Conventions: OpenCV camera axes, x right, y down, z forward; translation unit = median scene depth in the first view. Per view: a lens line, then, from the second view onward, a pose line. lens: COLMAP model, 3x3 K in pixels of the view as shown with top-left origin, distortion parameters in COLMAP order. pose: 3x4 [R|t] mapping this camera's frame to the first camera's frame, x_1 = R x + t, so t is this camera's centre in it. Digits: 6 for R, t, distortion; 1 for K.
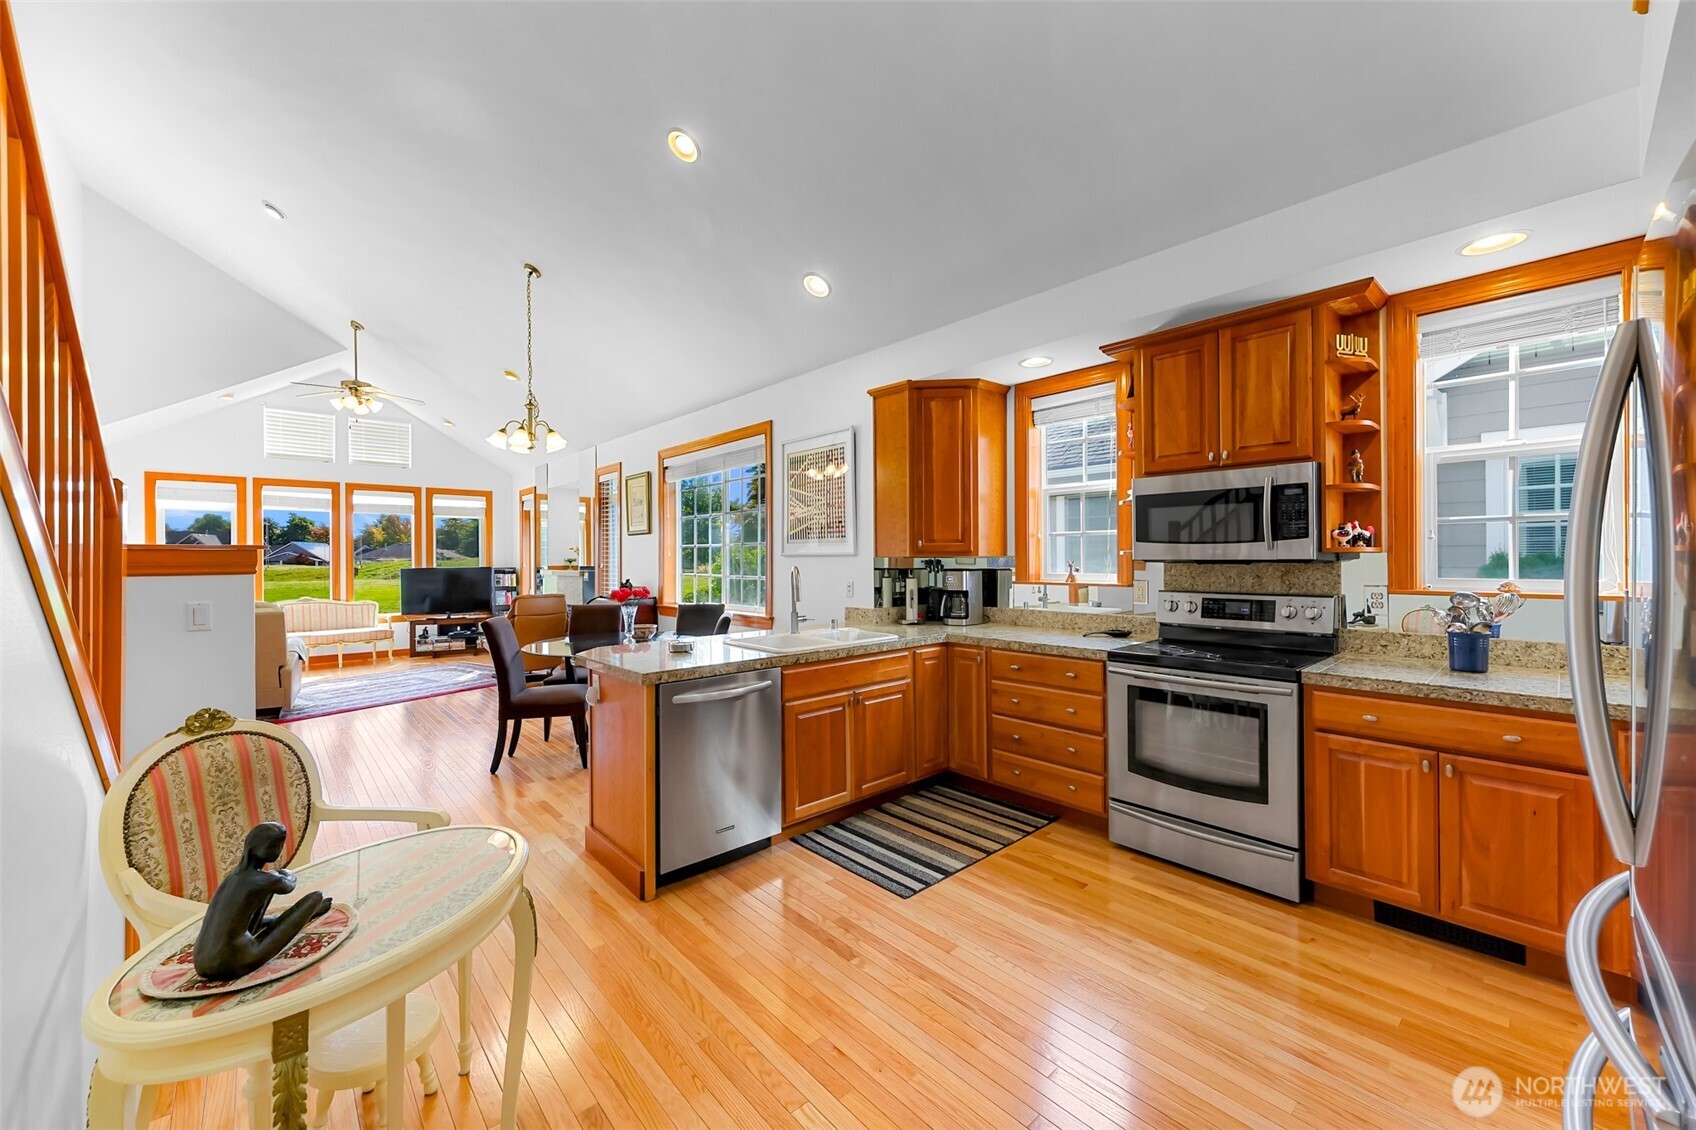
lens RADIAL K [[642.6, 0, 843.7], [0, 642.6, 560.6], [0, 0, 1]] dist [-0.000591, -0.000181]
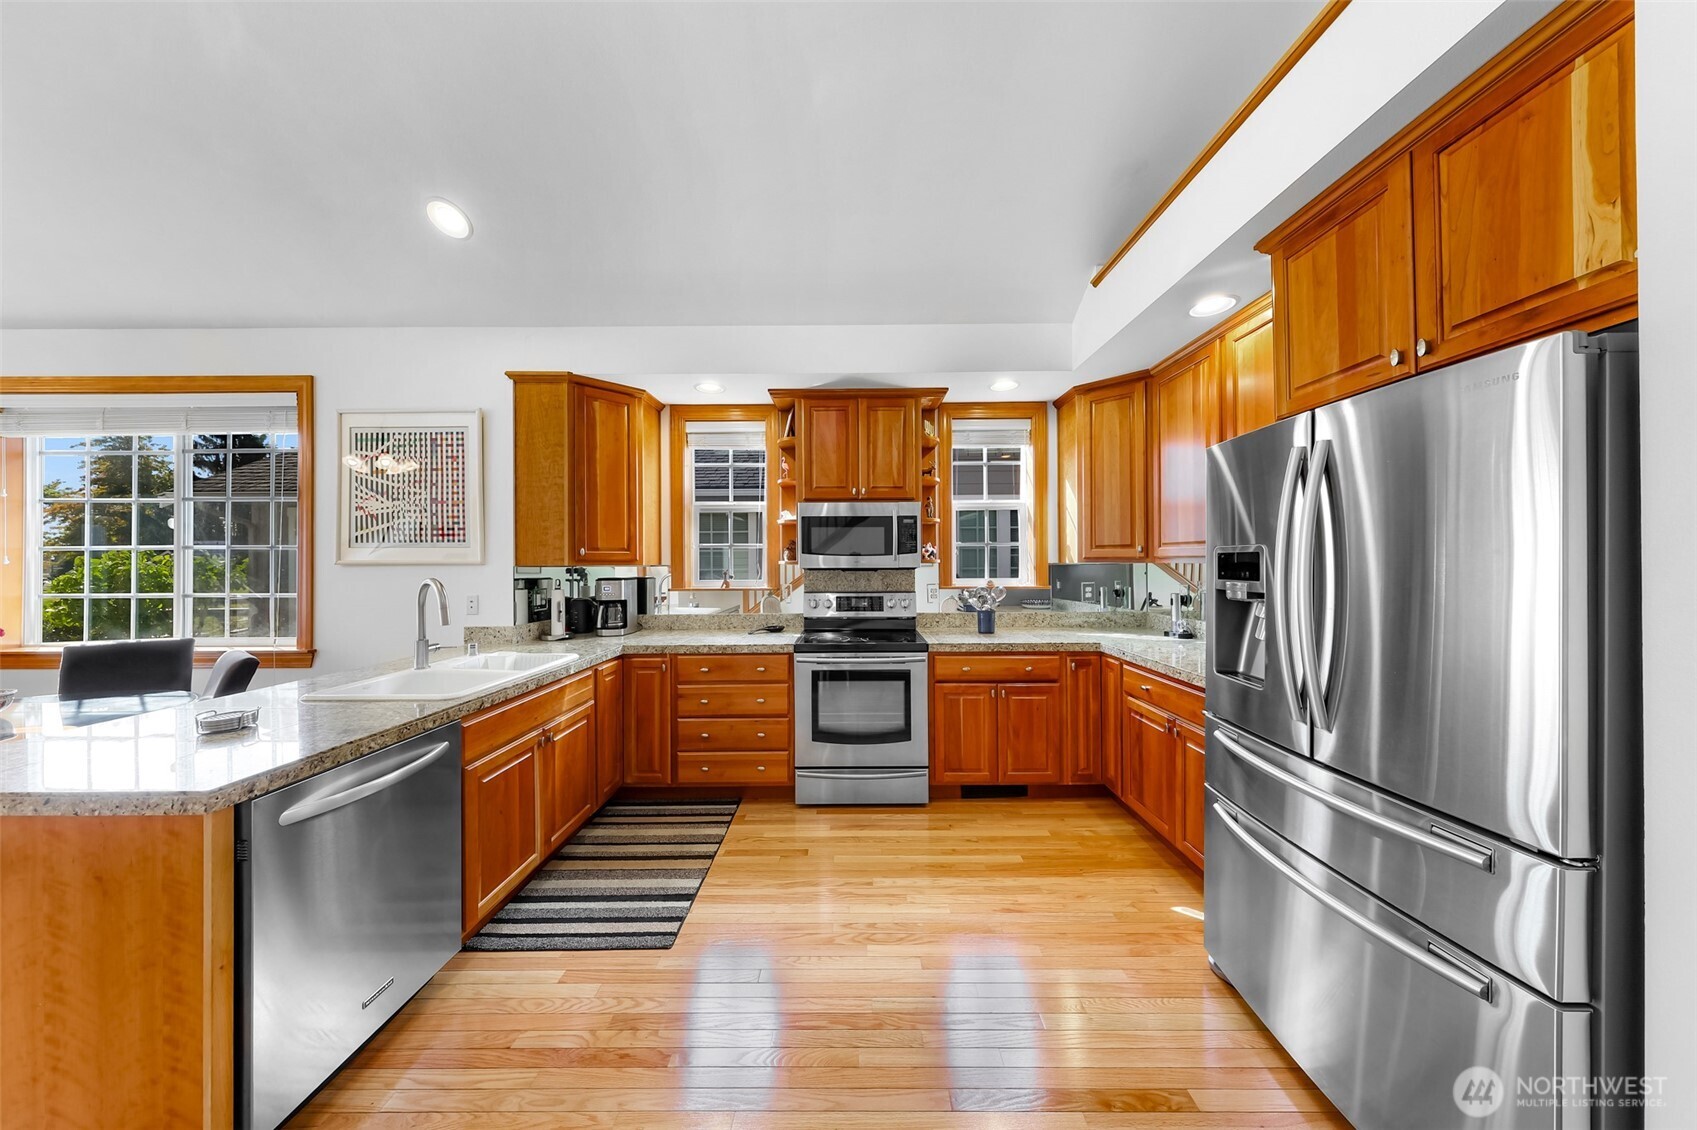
lens RADIAL K [[516.9, 0, 849.5], [0, 516.9, 564.6], [0, 0, 1]] dist [0.002156, -0.000136]
pose [[0.672001, 0.001635, 0.740548, -0.261456], [0.003944, 0.999975, -0.005787, -0.002625], [-0.740539, 0.006809, 0.671978, 0.316086]]
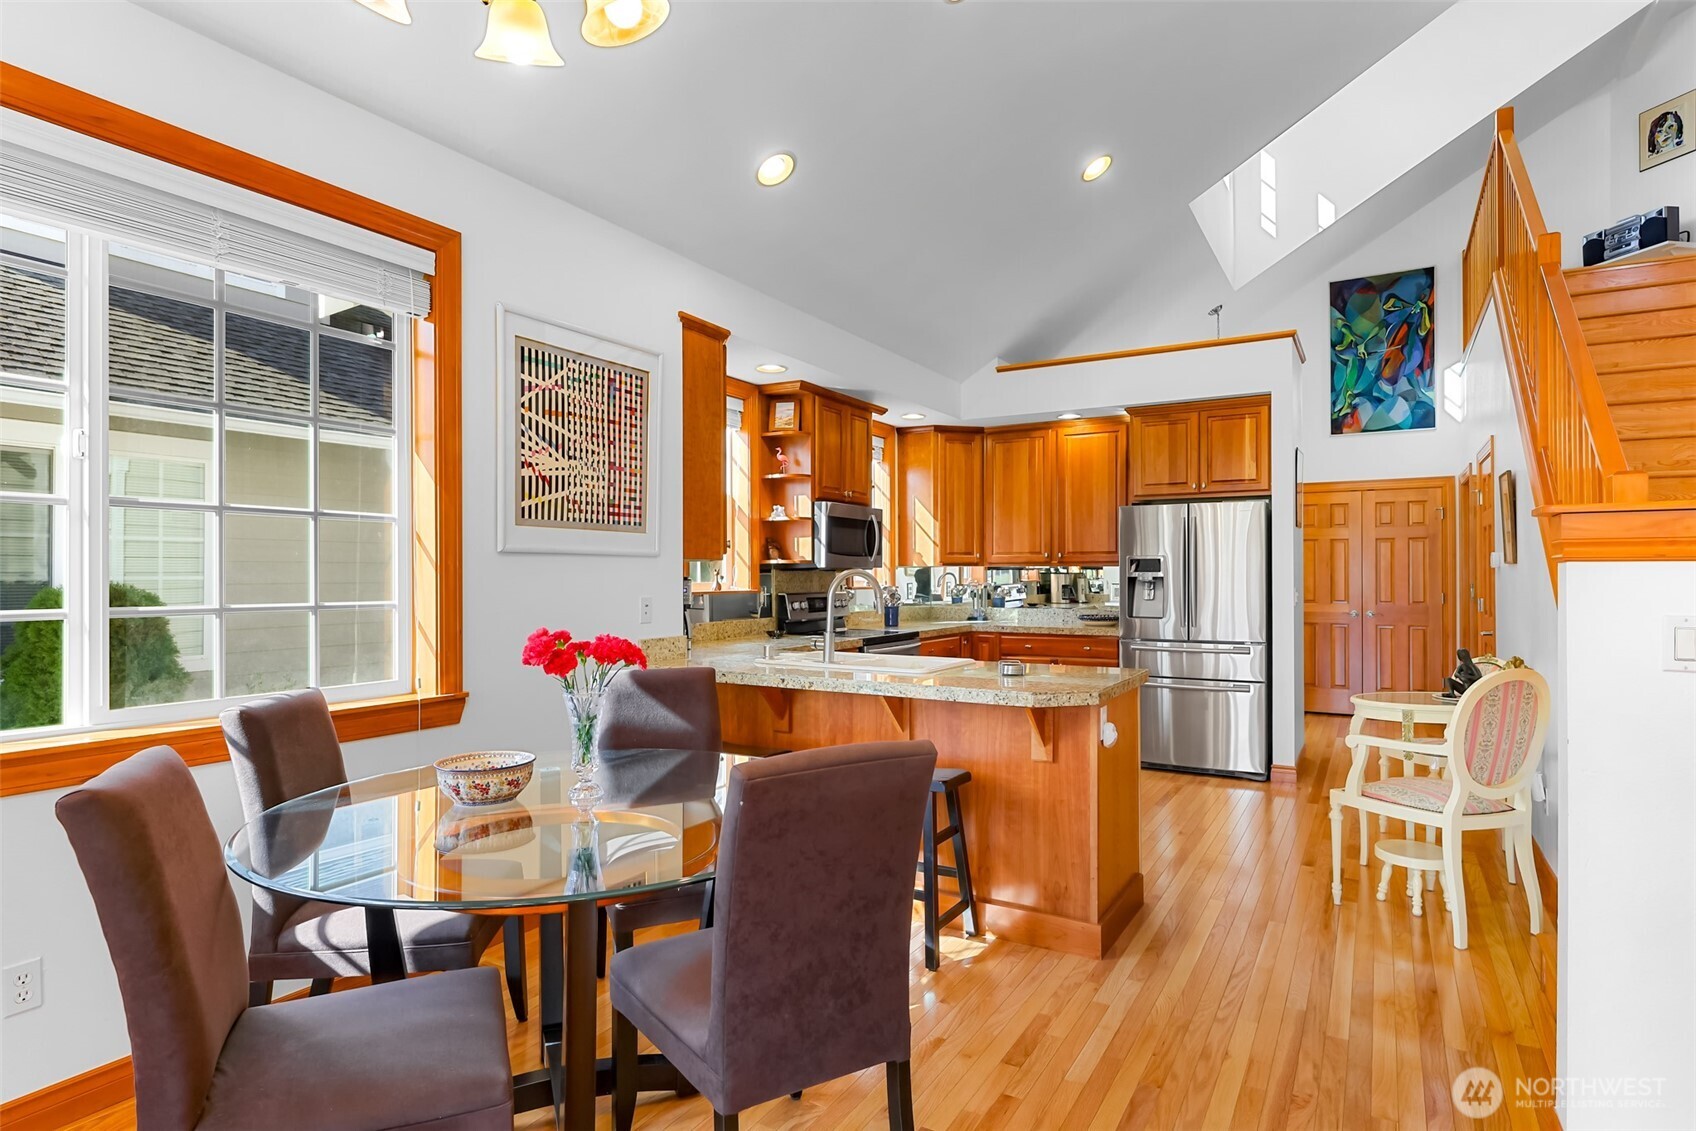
lens RADIAL K [[902.7, 0, 848.7], [0, 902.7, 576.3], [0, 0, 1]] dist [0.006273, 0.001081]
pose [[-0.301894, 0.007572, 0.953311, -1.451205], [0.009461, 0.999943, -0.004946, 0.029583], [-0.953294, 0.007526, -0.301949, 1.780402]]
